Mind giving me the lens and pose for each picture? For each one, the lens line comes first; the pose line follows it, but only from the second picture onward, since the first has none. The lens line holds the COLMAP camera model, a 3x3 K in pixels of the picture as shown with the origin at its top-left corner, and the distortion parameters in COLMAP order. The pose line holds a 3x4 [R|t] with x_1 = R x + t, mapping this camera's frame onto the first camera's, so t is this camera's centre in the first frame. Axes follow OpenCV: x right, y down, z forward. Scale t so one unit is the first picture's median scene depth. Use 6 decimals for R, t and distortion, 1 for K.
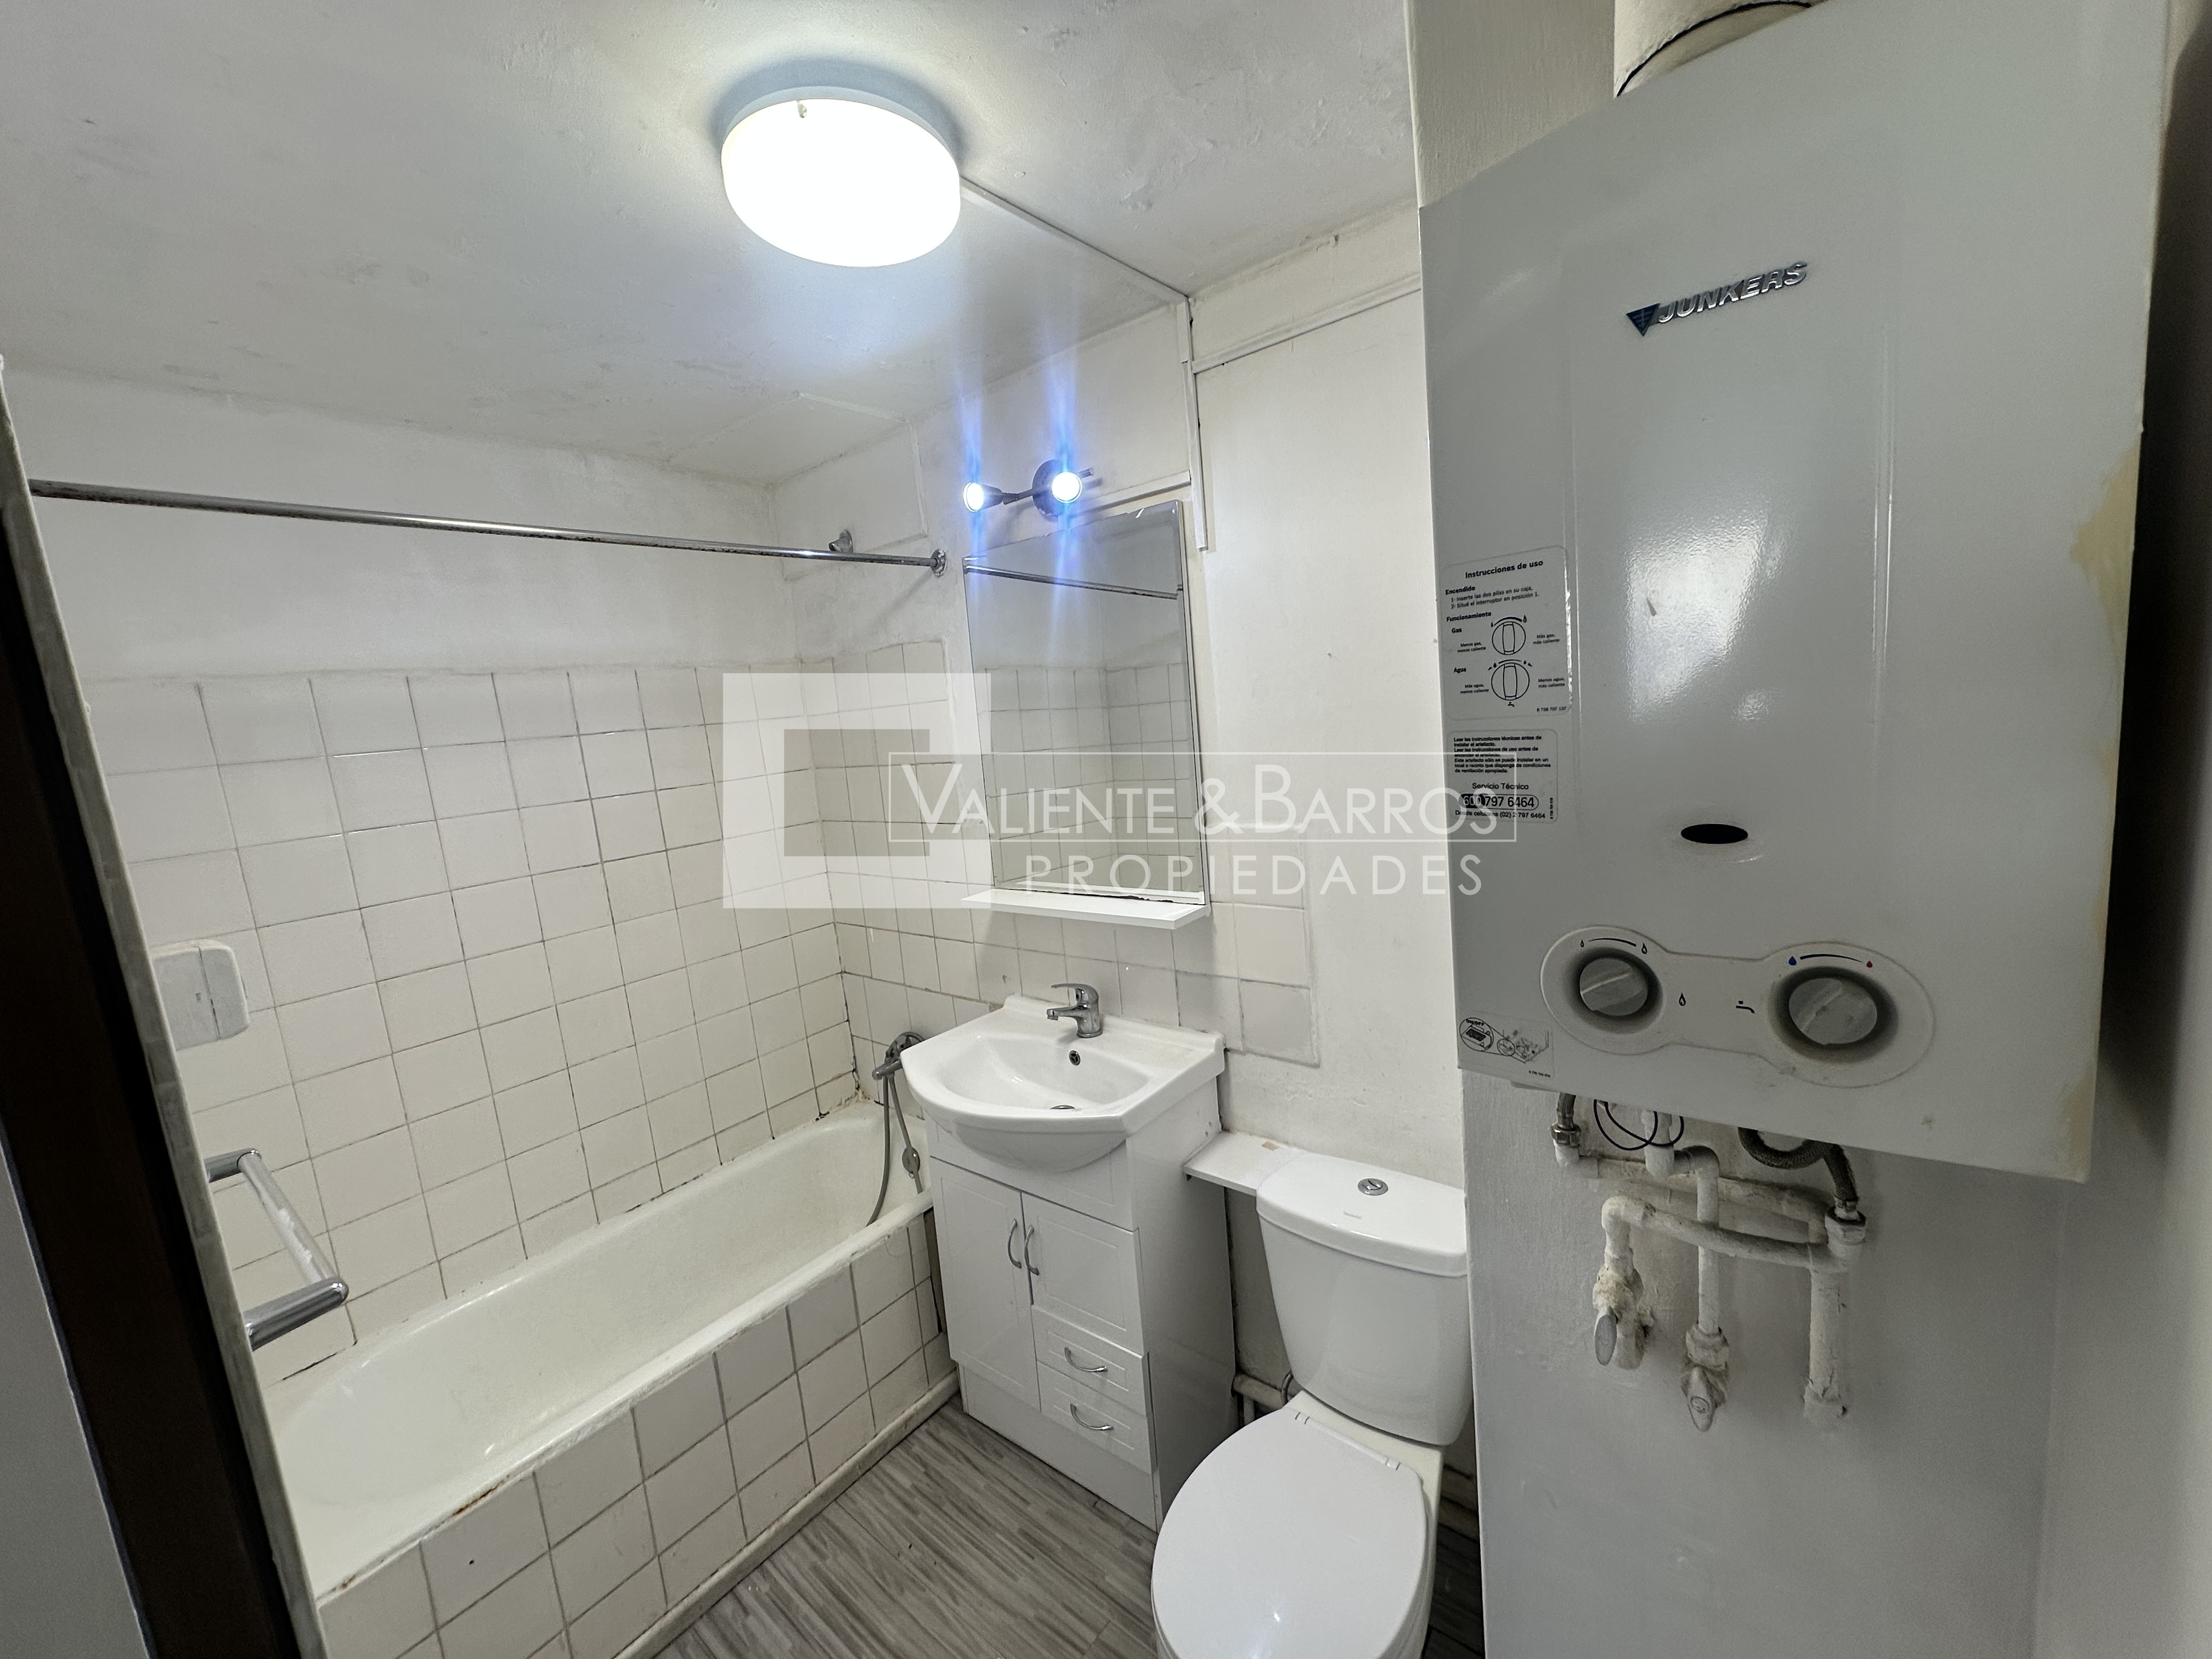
lens RADIAL K [[878.2, 0, 1102.4], [0, 878.2, 827.7], [0, 0, 1]] dist [-0.002266, 0.000575]
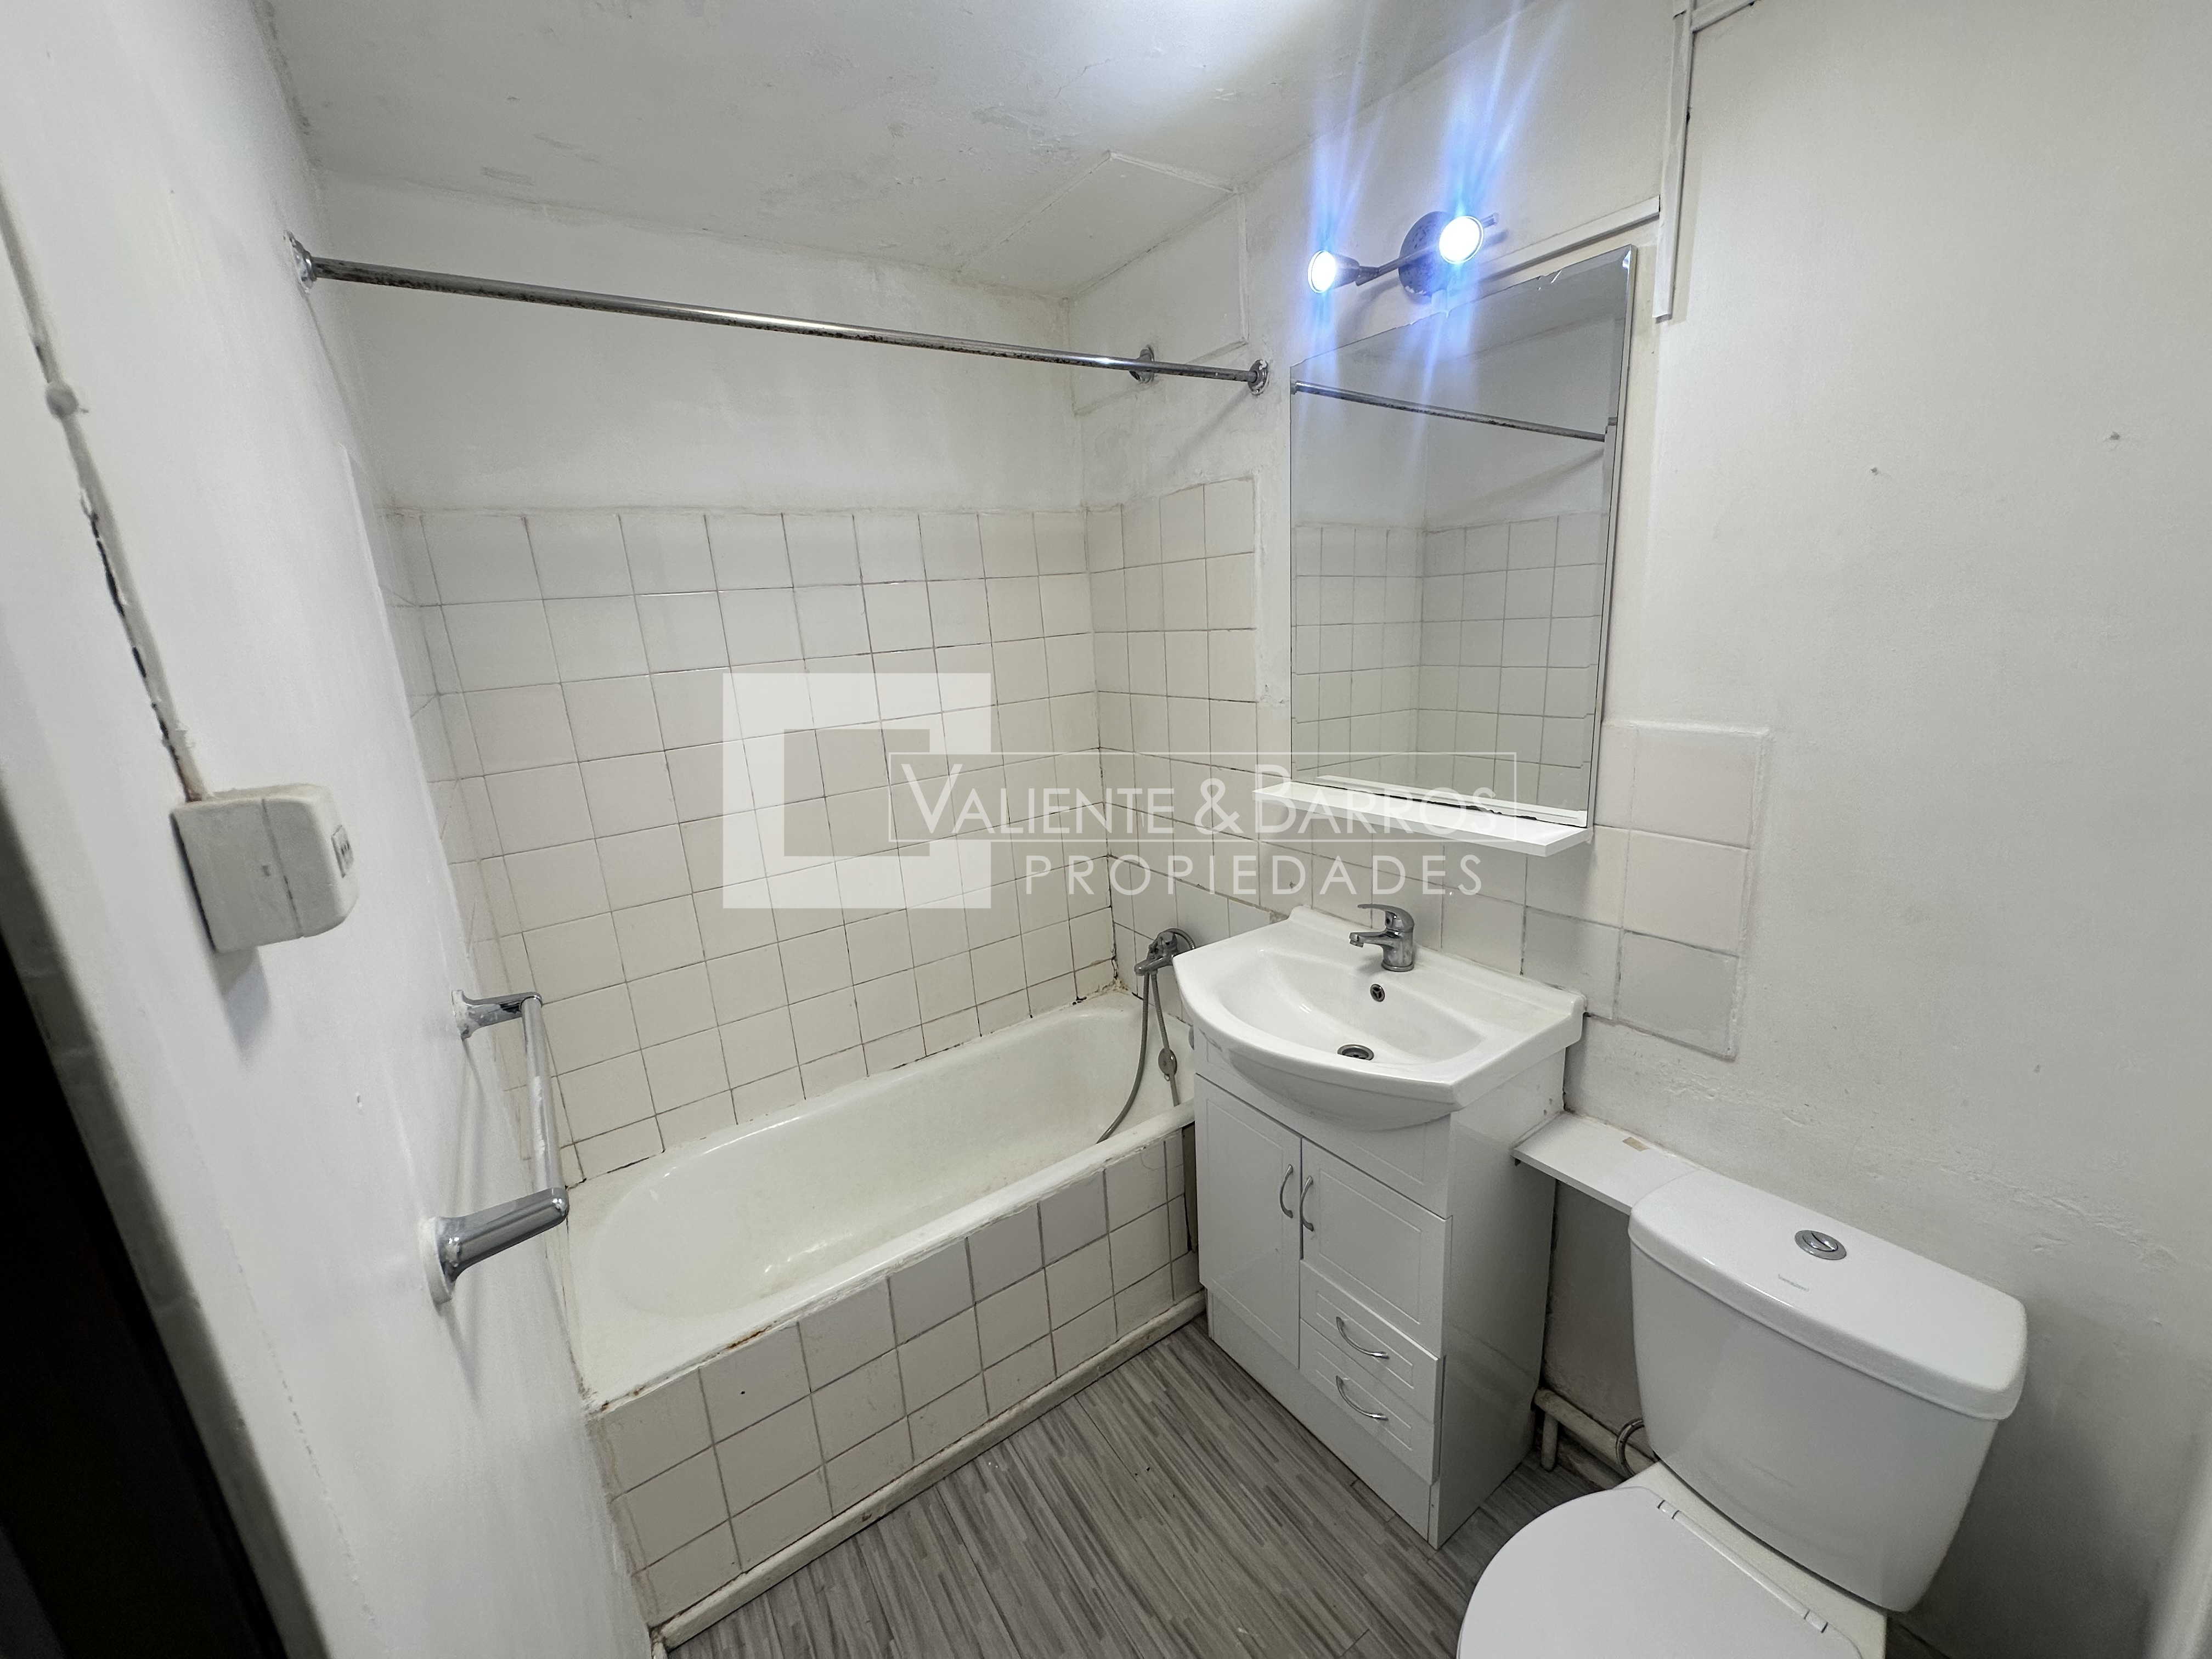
lens RADIAL K [[878.2, 0, 1102.4], [0, 878.2, 827.7], [0, 0, 1]] dist [-0.002266, 0.000575]
pose [[0.957383, 0.097715, -0.271789, -0.074388], [-0.061710, 0.988505, 0.138020, 0.009084], [0.282152, -0.115366, 0.952408, 0.160381]]
